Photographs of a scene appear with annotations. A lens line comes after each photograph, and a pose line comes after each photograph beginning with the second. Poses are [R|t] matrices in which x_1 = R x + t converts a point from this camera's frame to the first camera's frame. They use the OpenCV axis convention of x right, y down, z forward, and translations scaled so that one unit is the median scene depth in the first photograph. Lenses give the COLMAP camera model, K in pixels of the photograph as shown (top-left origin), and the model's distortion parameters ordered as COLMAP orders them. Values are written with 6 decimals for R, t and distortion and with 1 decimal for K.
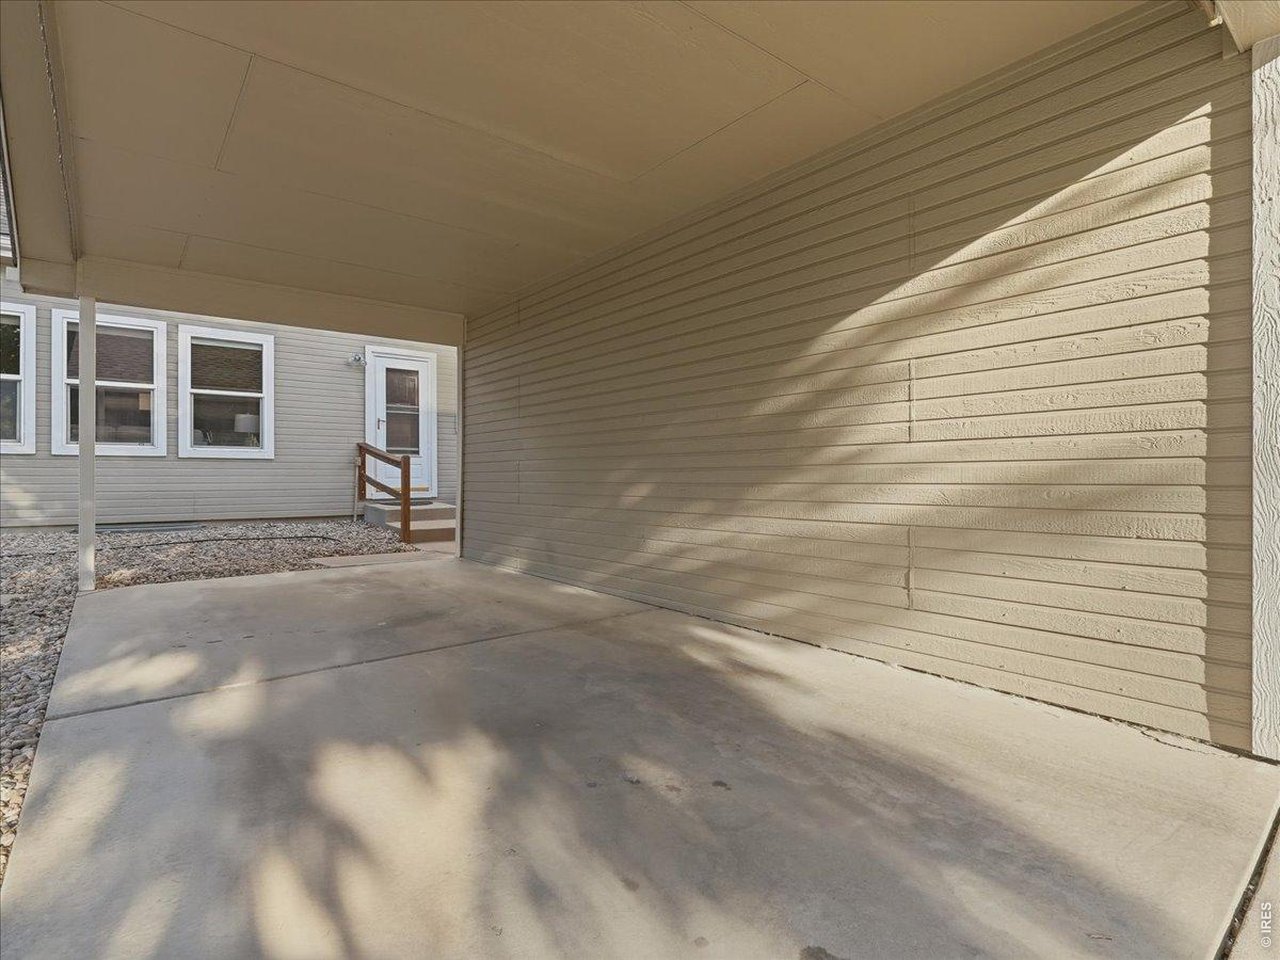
lens RADIAL K [[658.4, 0, 640.0], [0, 658.4, 480.0], [0, 0, 1]] dist [-0.000533, -0.000398]
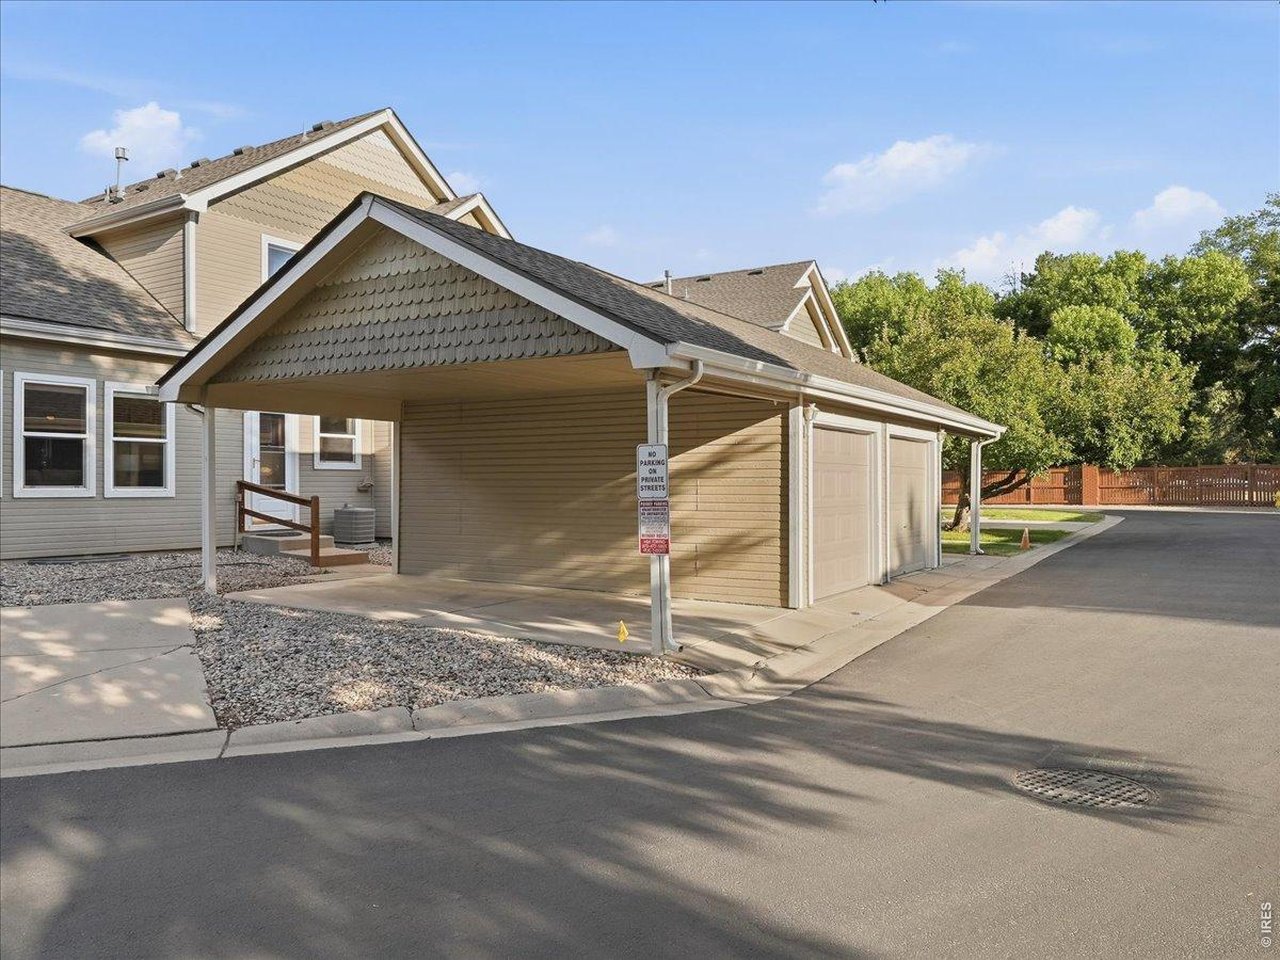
lens RADIAL K [[922.7, 0, 640.0], [0, 922.7, 480.0], [0, 0, 1]] dist [-0.001065, -0.000692]
pose [[0.948101, 0.001907, 0.317965, -0.326668], [0.000397, 0.999974, -0.007182, -0.052769], [-0.317970, 0.006935, 0.948075, -0.809197]]
